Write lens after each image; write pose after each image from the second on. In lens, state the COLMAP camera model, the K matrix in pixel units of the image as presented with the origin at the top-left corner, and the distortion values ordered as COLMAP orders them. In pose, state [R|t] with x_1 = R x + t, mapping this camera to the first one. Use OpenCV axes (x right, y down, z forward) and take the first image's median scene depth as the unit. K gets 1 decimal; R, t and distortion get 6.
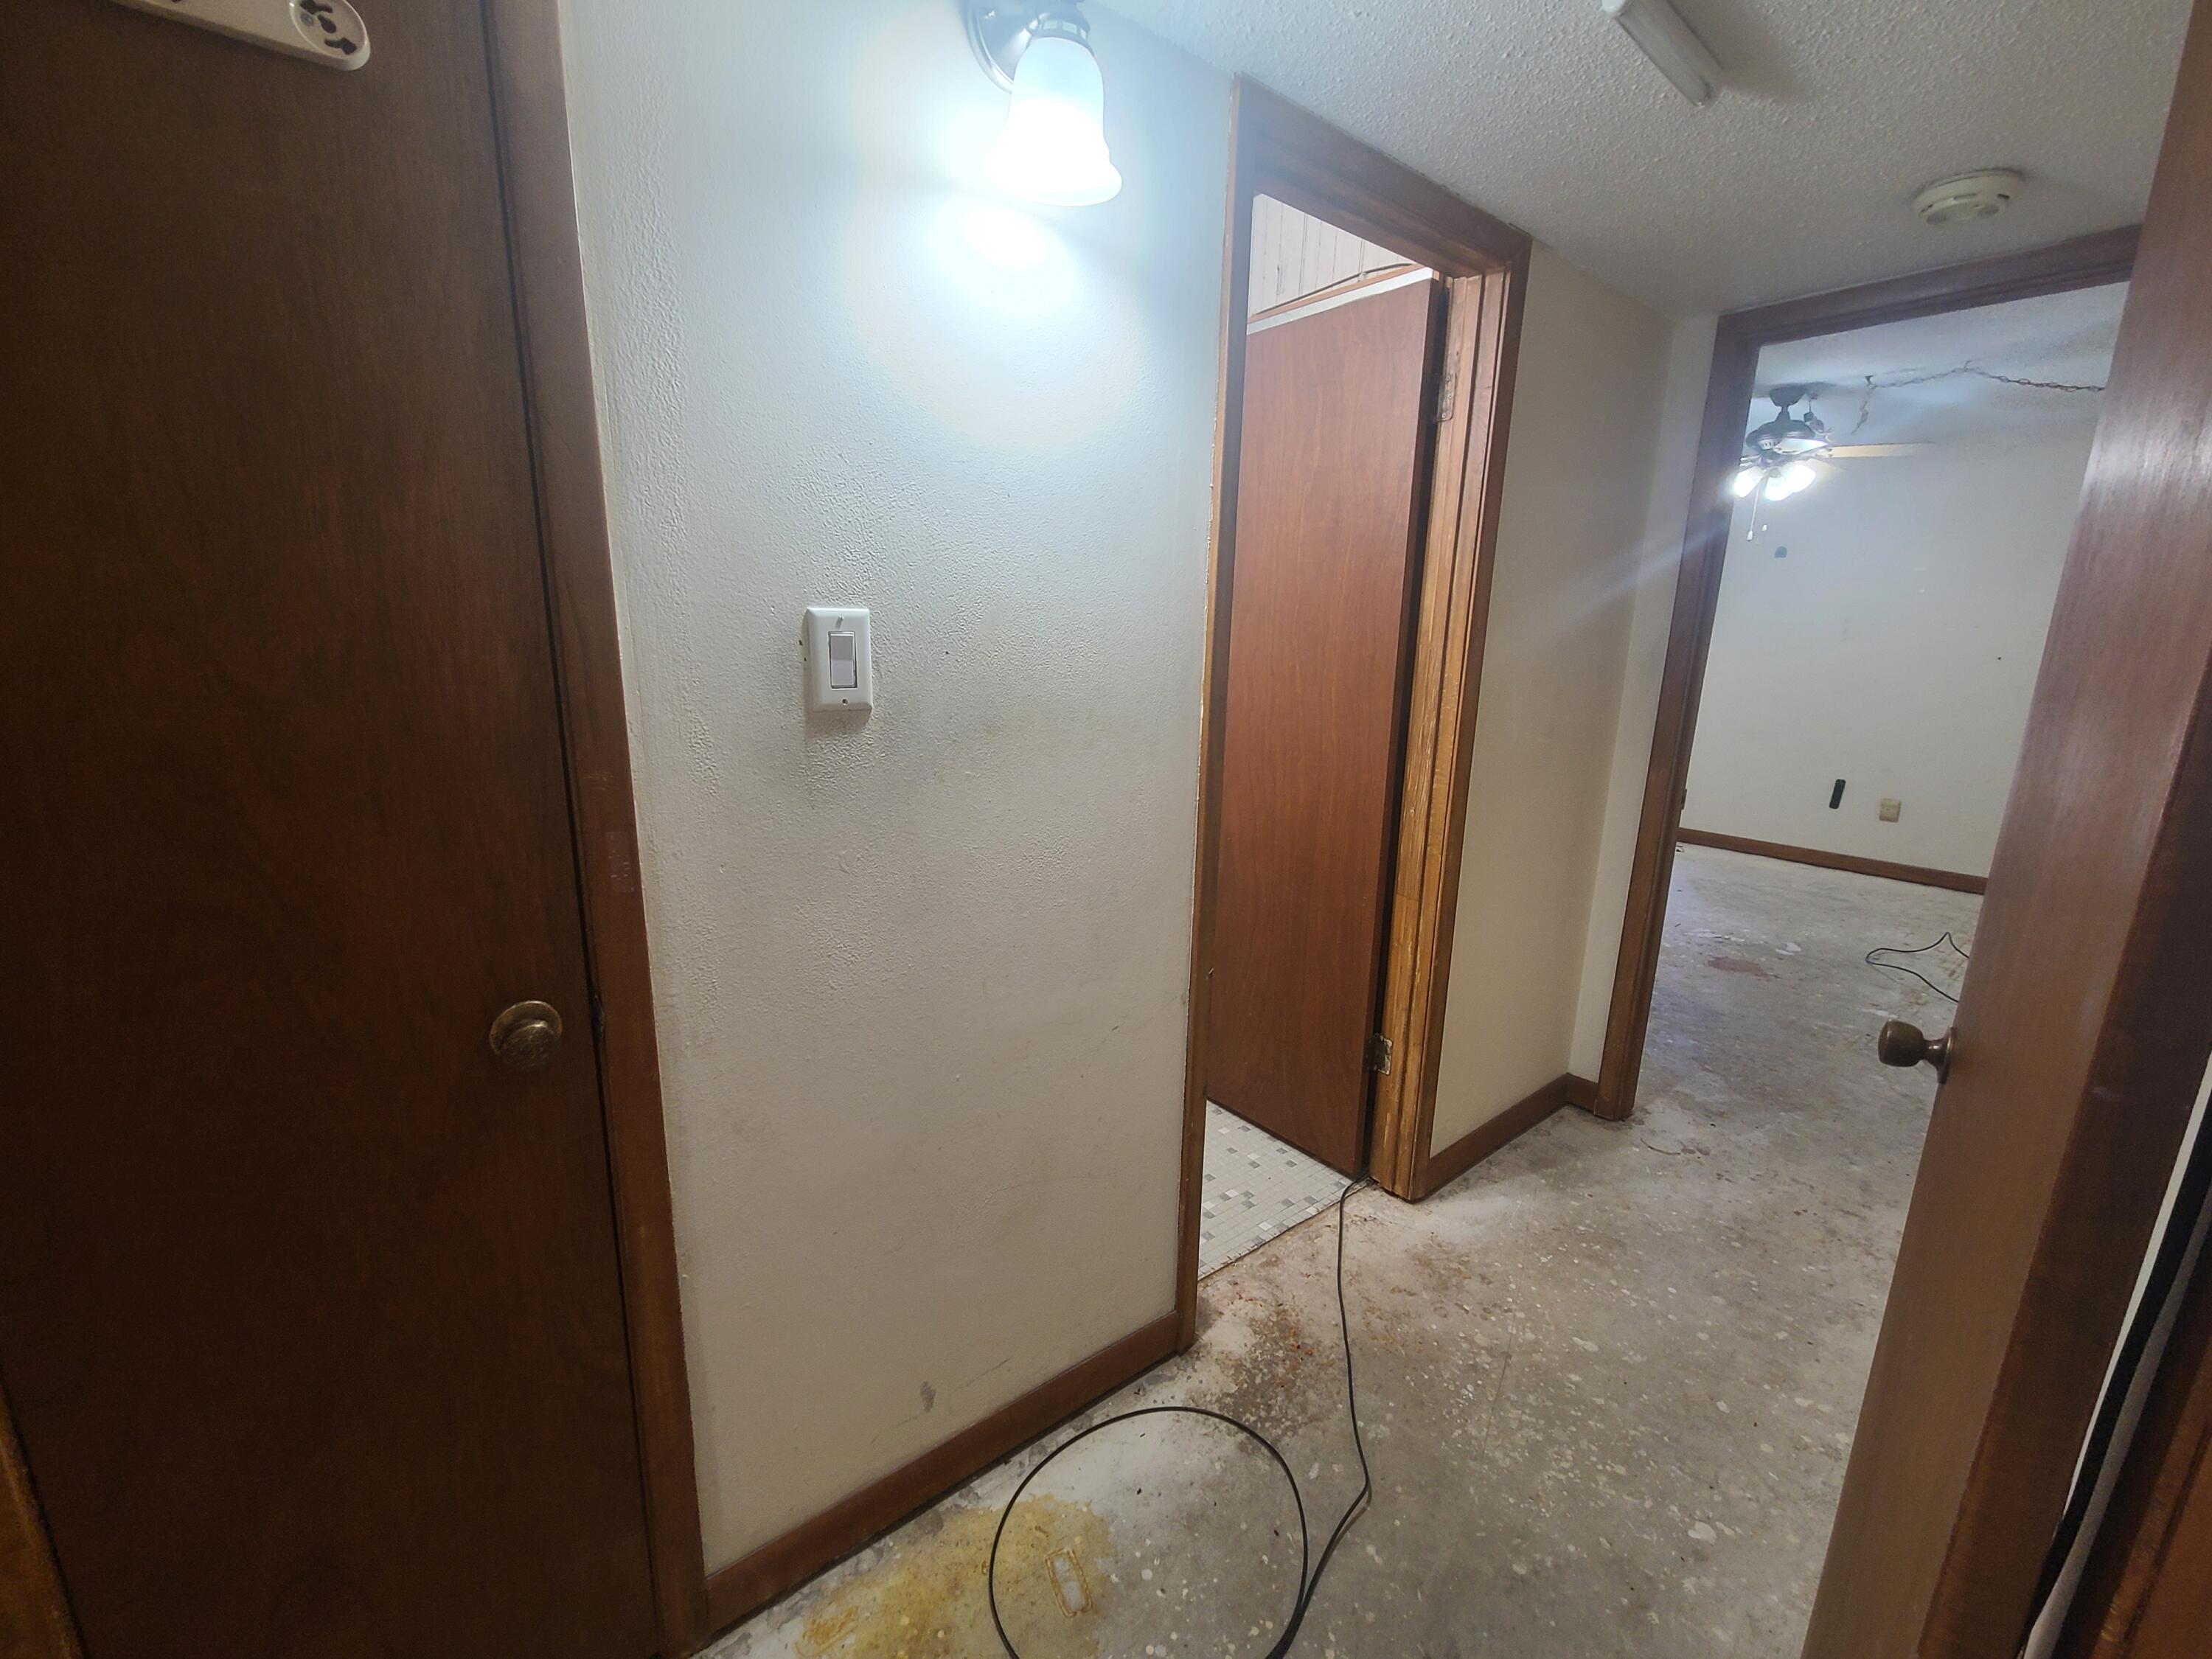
lens RADIAL K [[902.4, 0, 1113.0], [0, 902.4, 820.5], [0, 0, 1]] dist [-0.000985, -0.000208]
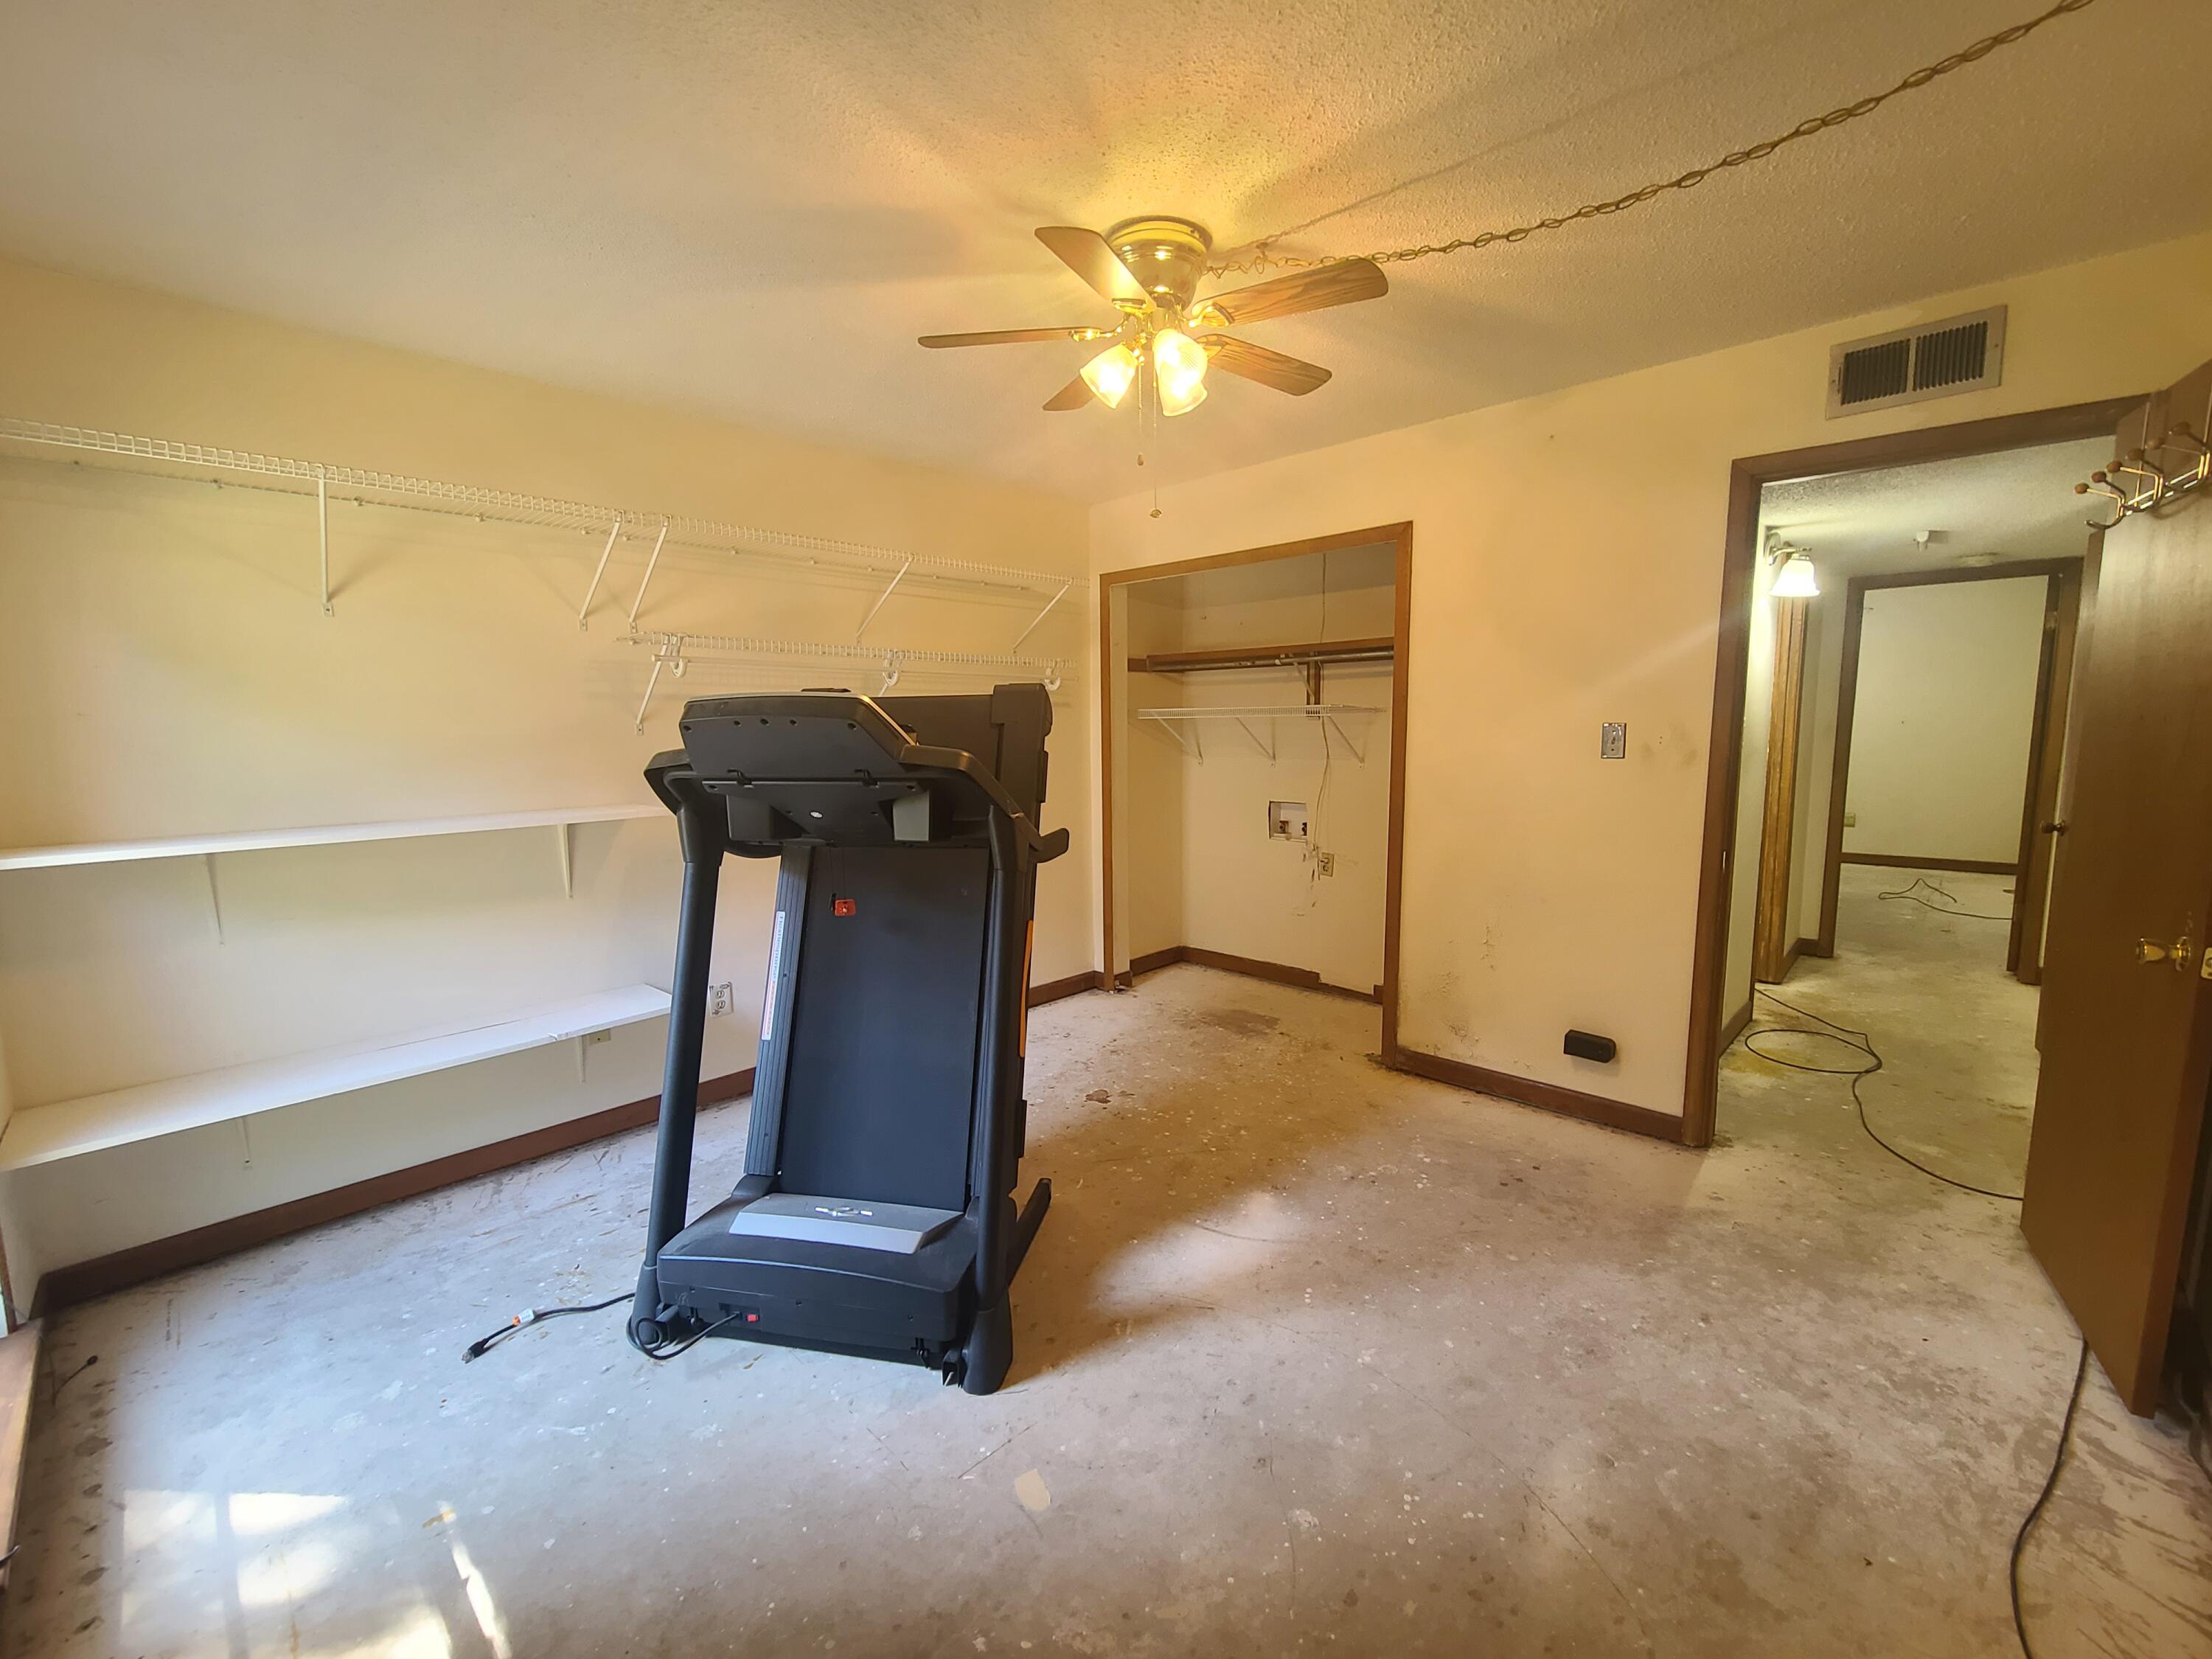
lens RADIAL K [[911.9, 0, 1106.0], [0, 911.9, 829.5], [0, 0, 1]] dist [0.002451, -0.000226]
pose [[0.989275, -0.047872, 0.137996, -3.530941], [0.061186, 0.993699, -0.093912, 0.393673], [-0.132631, 0.101348, 0.985970, -2.206896]]
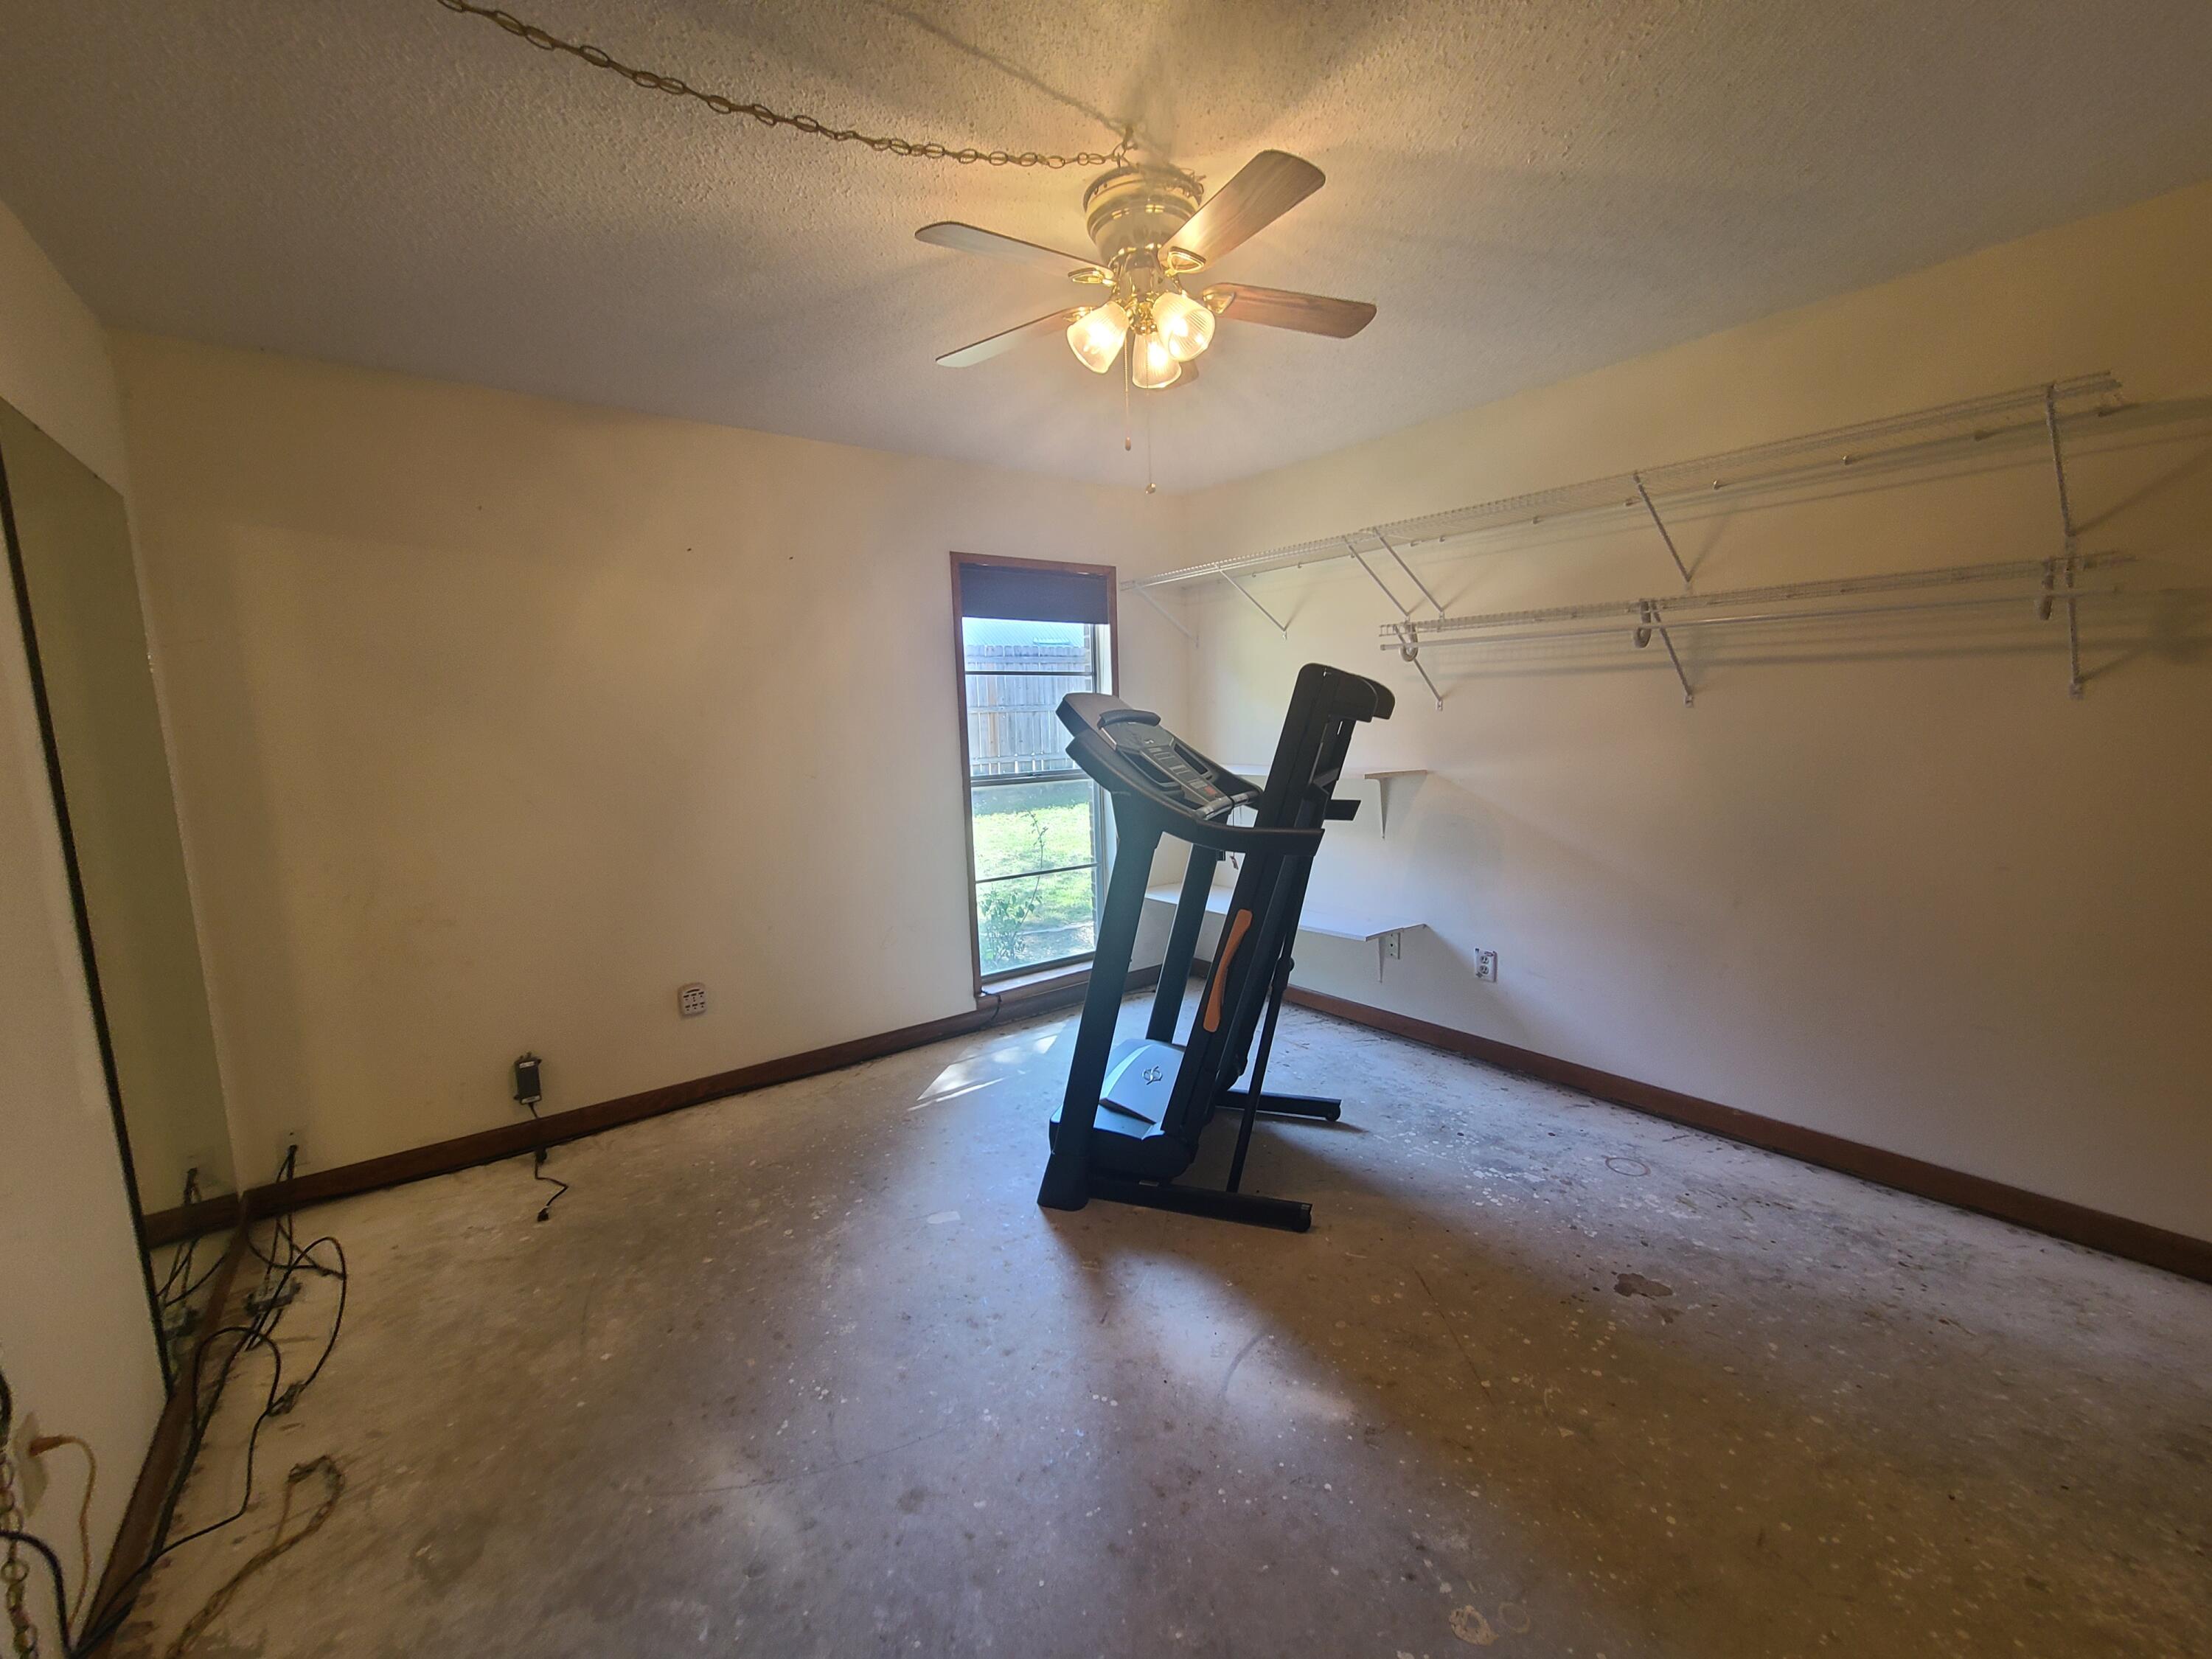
lens RADIAL K [[911.9, 0, 1106.0], [0, 911.9, 829.5], [0, 0, 1]] dist [0.002451, -0.000226]
pose [[-0.015676, 0.103387, -0.994518, -0.914875], [-0.183699, 0.977412, 0.104504, -0.014395], [0.982858, 0.184330, 0.003670, -0.069154]]
